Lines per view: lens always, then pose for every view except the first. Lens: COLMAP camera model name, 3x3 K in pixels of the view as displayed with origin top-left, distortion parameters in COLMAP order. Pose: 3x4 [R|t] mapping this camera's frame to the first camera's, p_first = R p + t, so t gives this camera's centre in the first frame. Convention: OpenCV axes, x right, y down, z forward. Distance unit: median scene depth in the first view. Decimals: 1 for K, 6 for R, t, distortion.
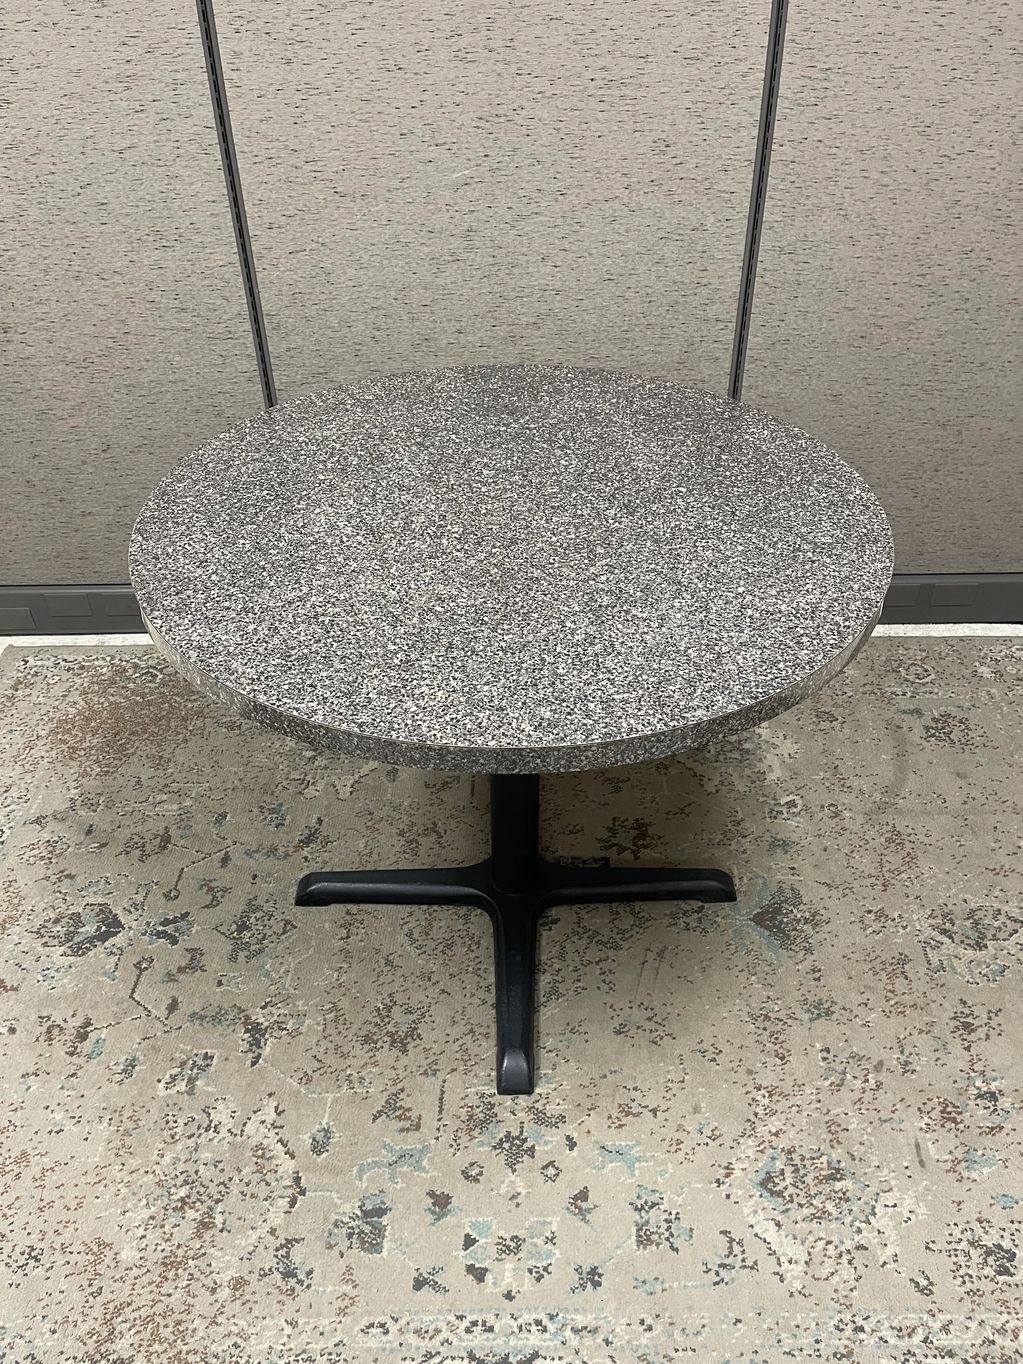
lens RADIAL K [[1028.4, 0, 518.6], [0, 1028.4, 692.1], [0, 0, 1]] dist [0.091499, -0.115167]
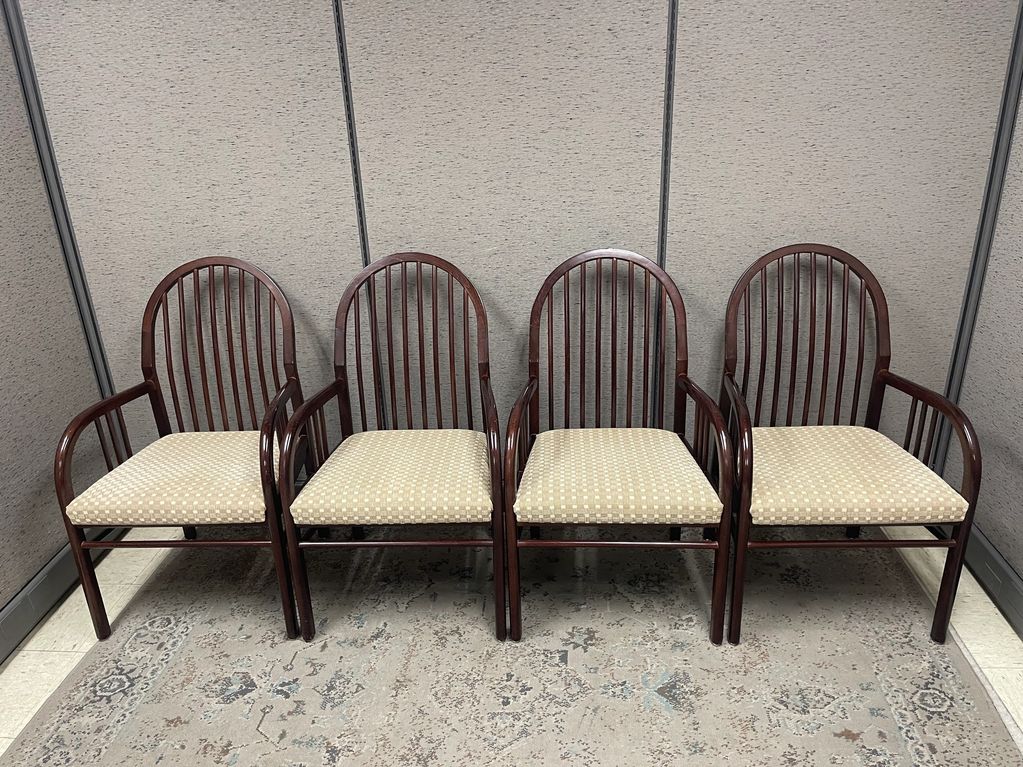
lens RADIAL K [[771.3, 0, 523.0], [0, 771.3, 378.8], [0, 0, 1]] dist [0.091499, -0.115167]
pose [[0.998592, 0.006839, -0.052598, 0.084032], [-0.020924, 0.962021, -0.272171, 0.092647], [0.048739, 0.272888, 0.960810, -0.251419]]
